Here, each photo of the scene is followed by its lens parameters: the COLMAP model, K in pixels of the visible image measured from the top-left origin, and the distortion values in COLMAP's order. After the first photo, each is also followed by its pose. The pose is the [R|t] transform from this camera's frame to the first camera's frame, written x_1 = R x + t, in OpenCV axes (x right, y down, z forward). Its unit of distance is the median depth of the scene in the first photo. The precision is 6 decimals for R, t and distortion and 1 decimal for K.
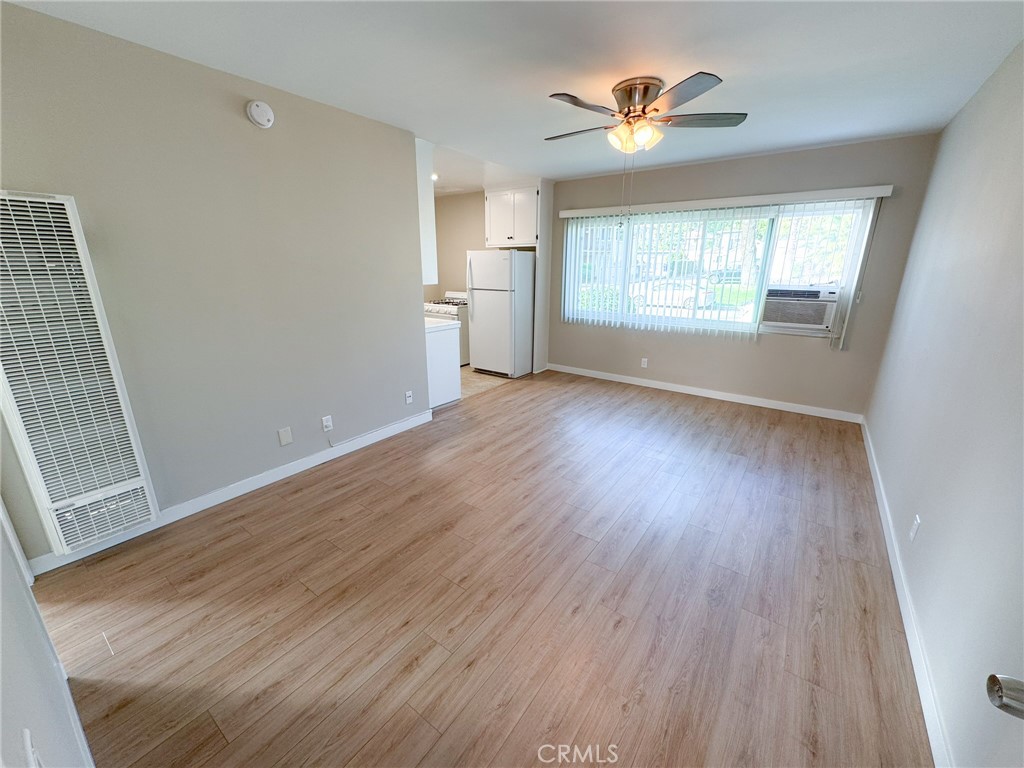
lens RADIAL K [[410.7, 0, 513.1], [0, 410.7, 383.1], [0, 0, 1]] dist [-0.002739, 0.000028]
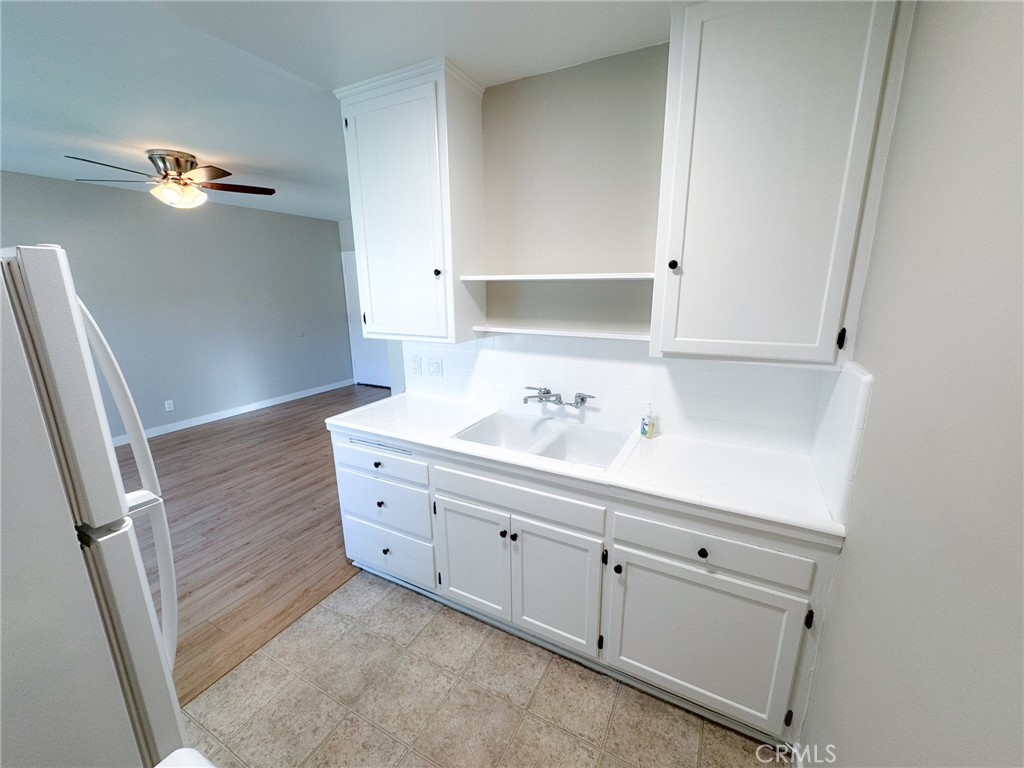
lens RADIAL K [[410.7, 0, 511.8], [0, 410.7, 381.4], [0, 0, 1]] dist [-0.002739, 0.000028]
pose [[-0.989880, 0.032737, -0.138082, -0.289559], [-0.039809, 0.869902, 0.491615, -0.453936], [0.136212, 0.492137, -0.859795, 1.466913]]
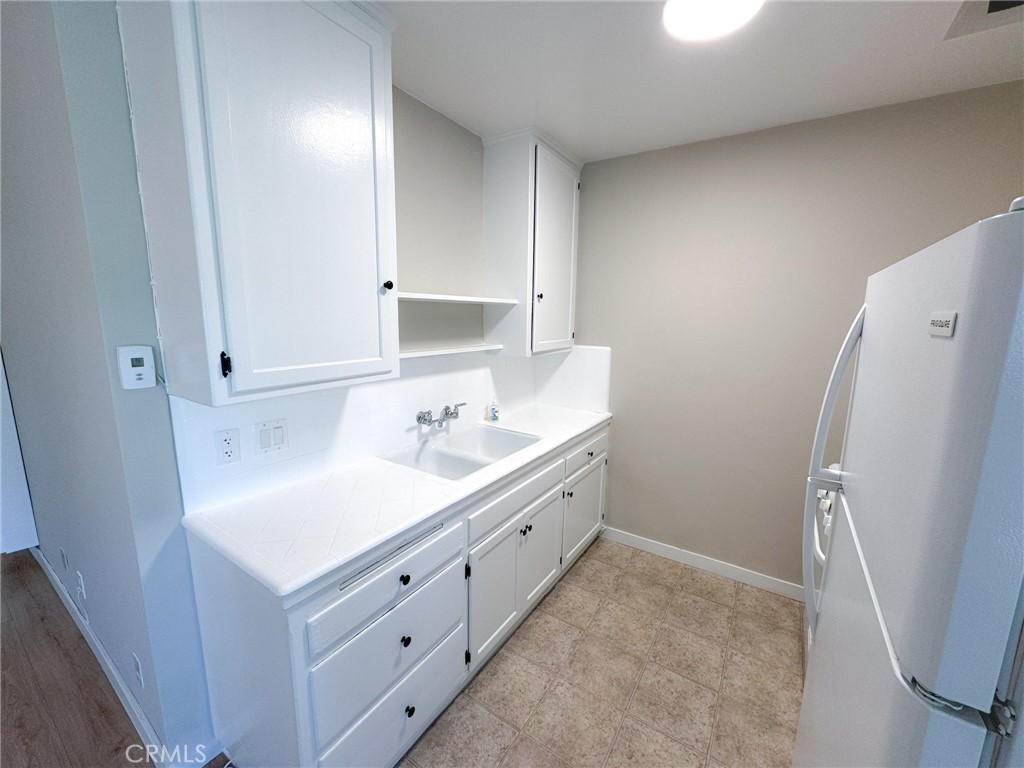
lens RADIAL K [[410.7, 0, 515.4], [0, 410.7, 381.6], [0, 0, 1]] dist [-0.002739, 0.000028]
pose [[0.044833, 0.159113, -0.986242, 0.081476], [-0.293833, 0.945665, 0.139209, -0.332471], [0.954805, 0.283549, 0.089150, 1.091705]]
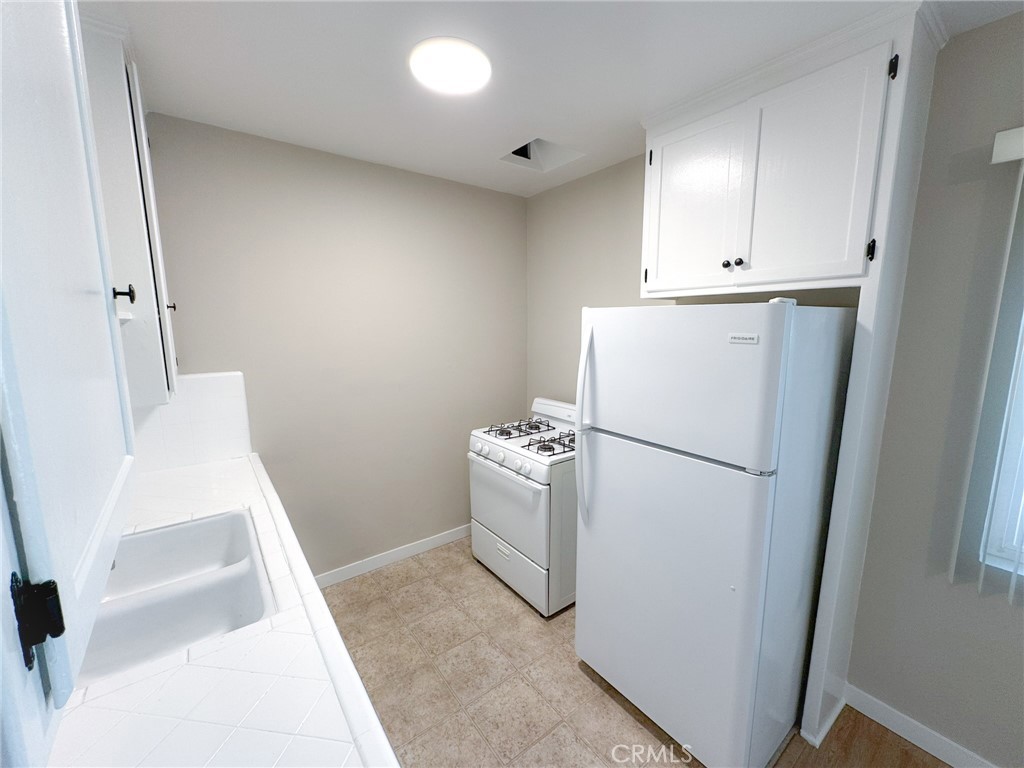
lens RADIAL K [[410.7, 0, 510.7], [0, 410.7, 381.8], [0, 0, 1]] dist [-0.002739, 0.000028]
pose [[0.954732, 0.037467, -0.295098, -0.090338], [-0.076843, 0.989429, -0.122988, -0.288706], [0.287370, 0.140097, 0.947518, 0.896297]]
